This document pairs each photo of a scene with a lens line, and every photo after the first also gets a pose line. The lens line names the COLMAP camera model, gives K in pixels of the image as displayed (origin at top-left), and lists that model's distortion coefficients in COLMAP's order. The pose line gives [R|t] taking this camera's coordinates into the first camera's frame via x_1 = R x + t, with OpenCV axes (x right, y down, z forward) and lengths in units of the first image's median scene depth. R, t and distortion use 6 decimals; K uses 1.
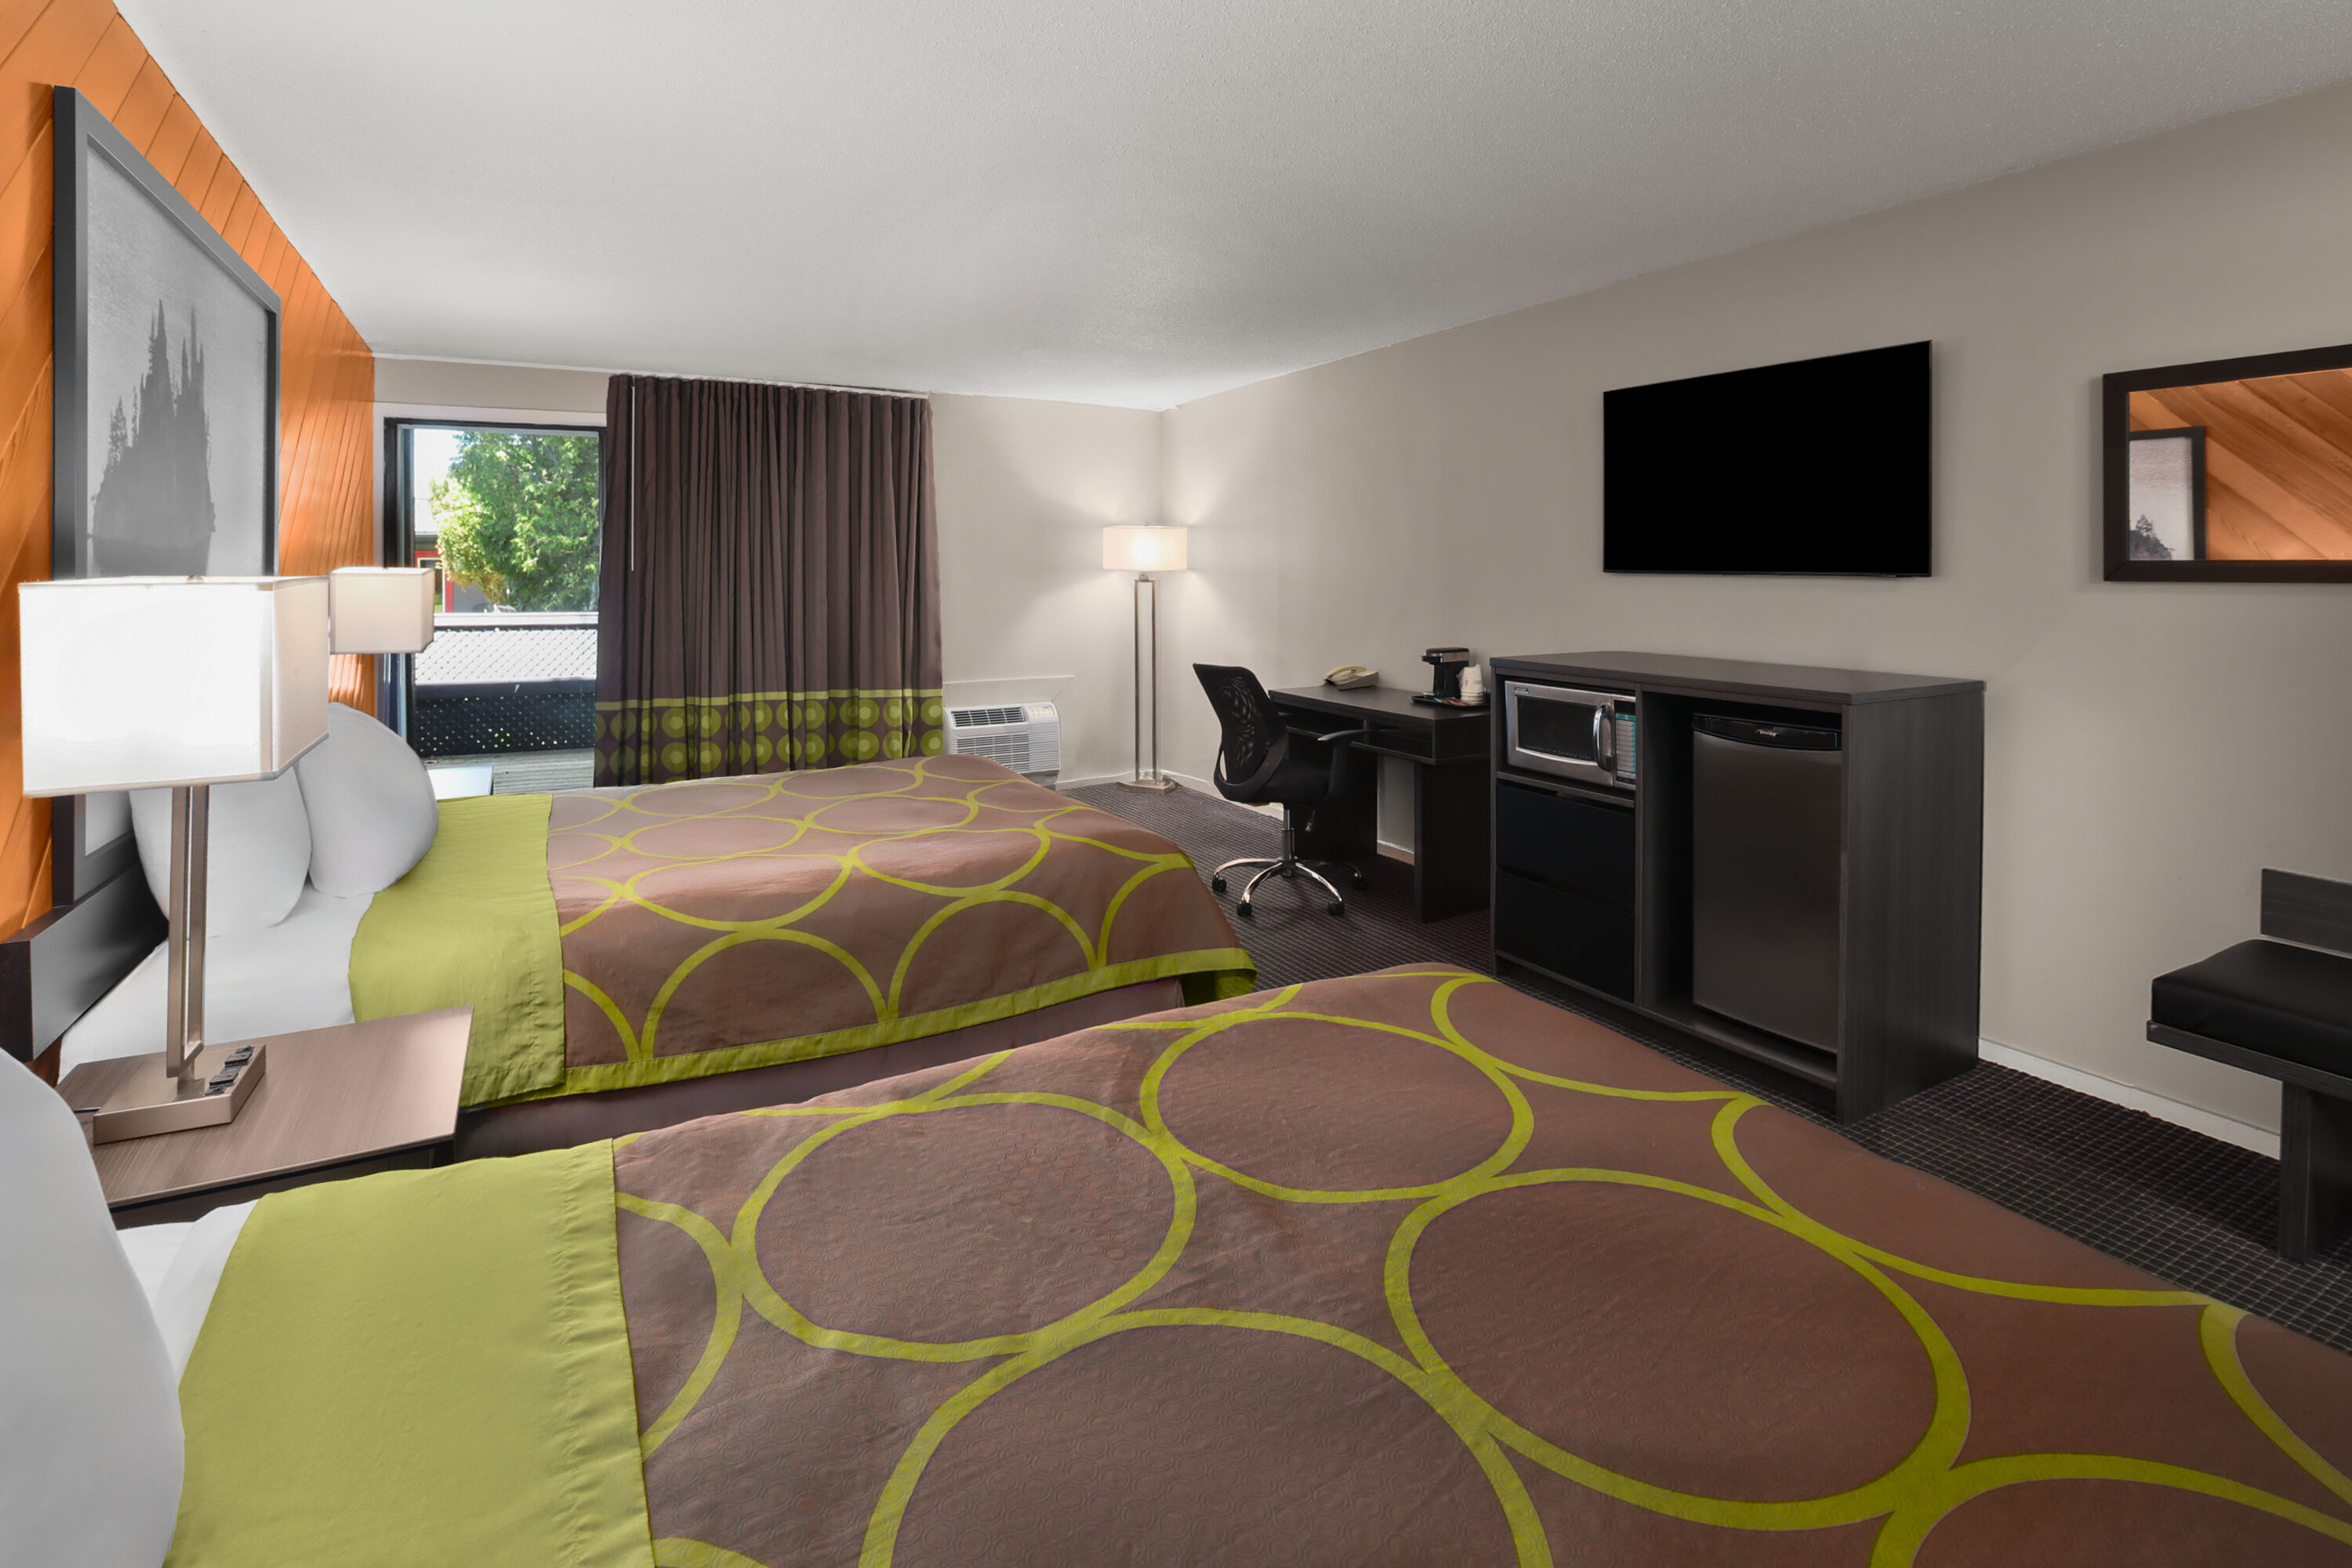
lens RADIAL K [[1171.9, 0, 1176.0], [0, 1171.9, 784.0], [0, 0, 1]] dist [-0.002197, 0.000318]
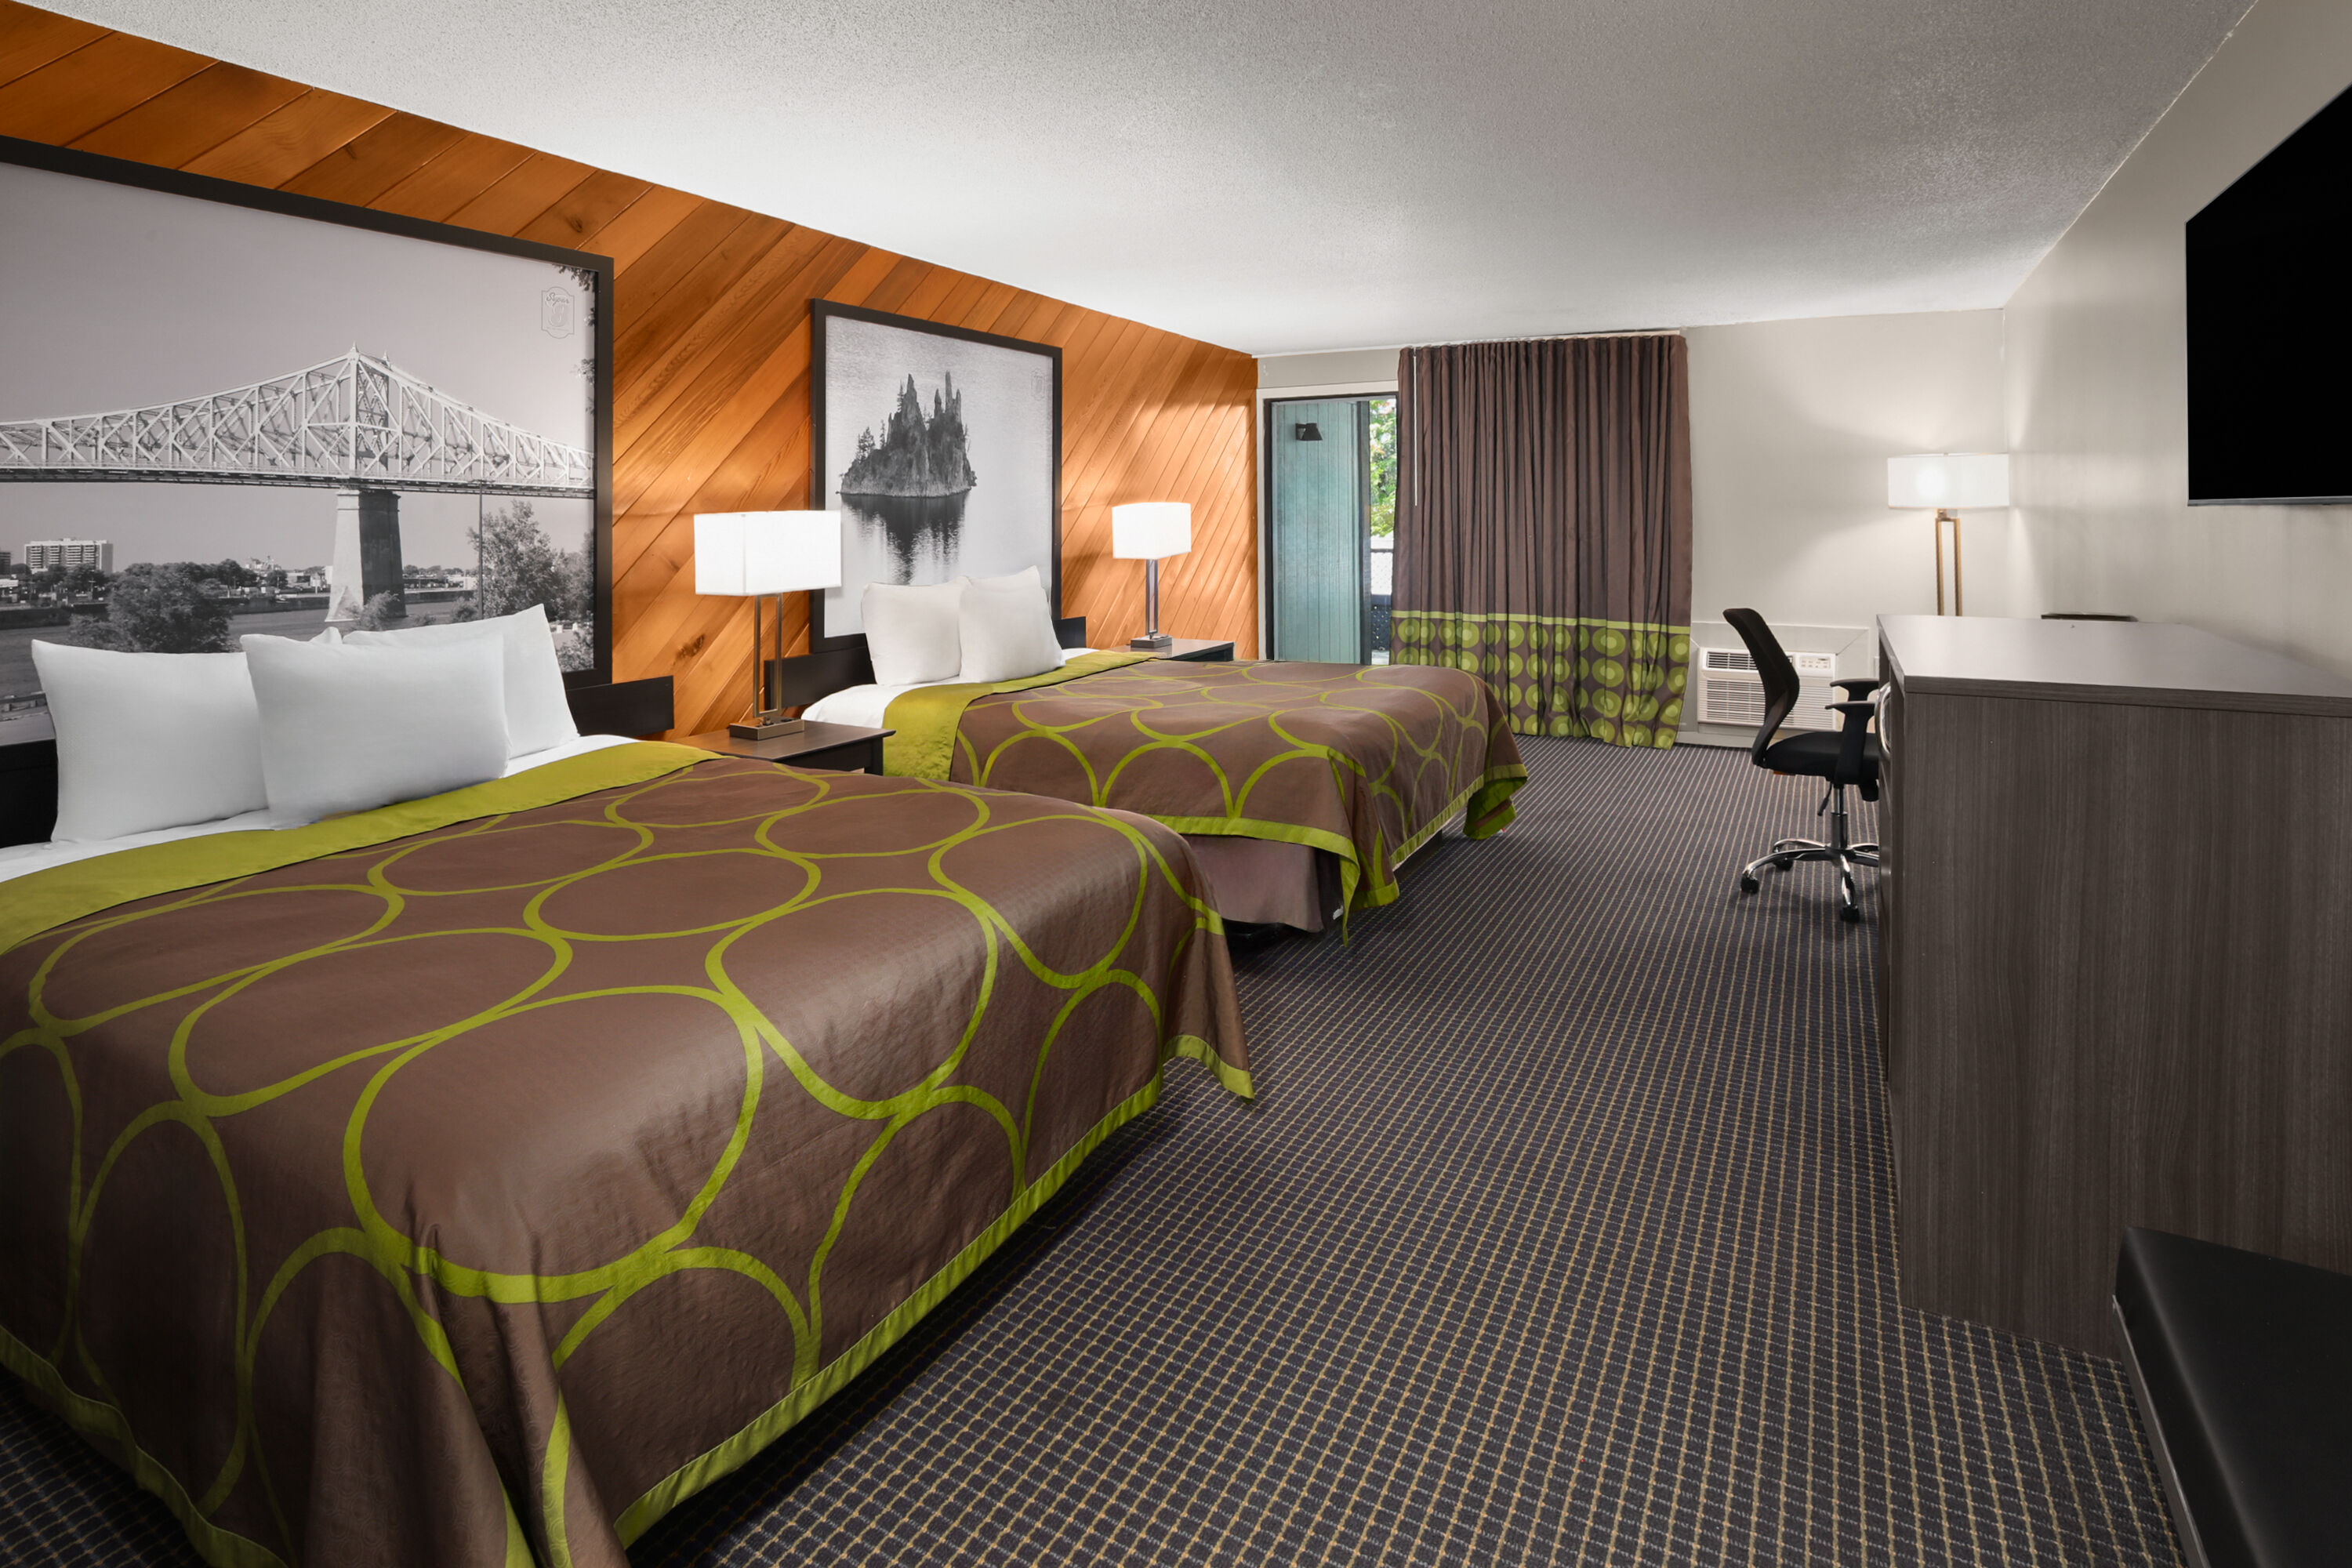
lens RADIAL K [[1171.9, 0, 1176.0], [0, 1171.9, 784.0], [0, 0, 1]] dist [-0.002197, 0.000318]
pose [[0.534887, 0.197224, -0.821583, 0.462347], [-0.151556, 0.979000, 0.136343, -0.022651], [0.831220, 0.051588, 0.553545, 0.107000]]
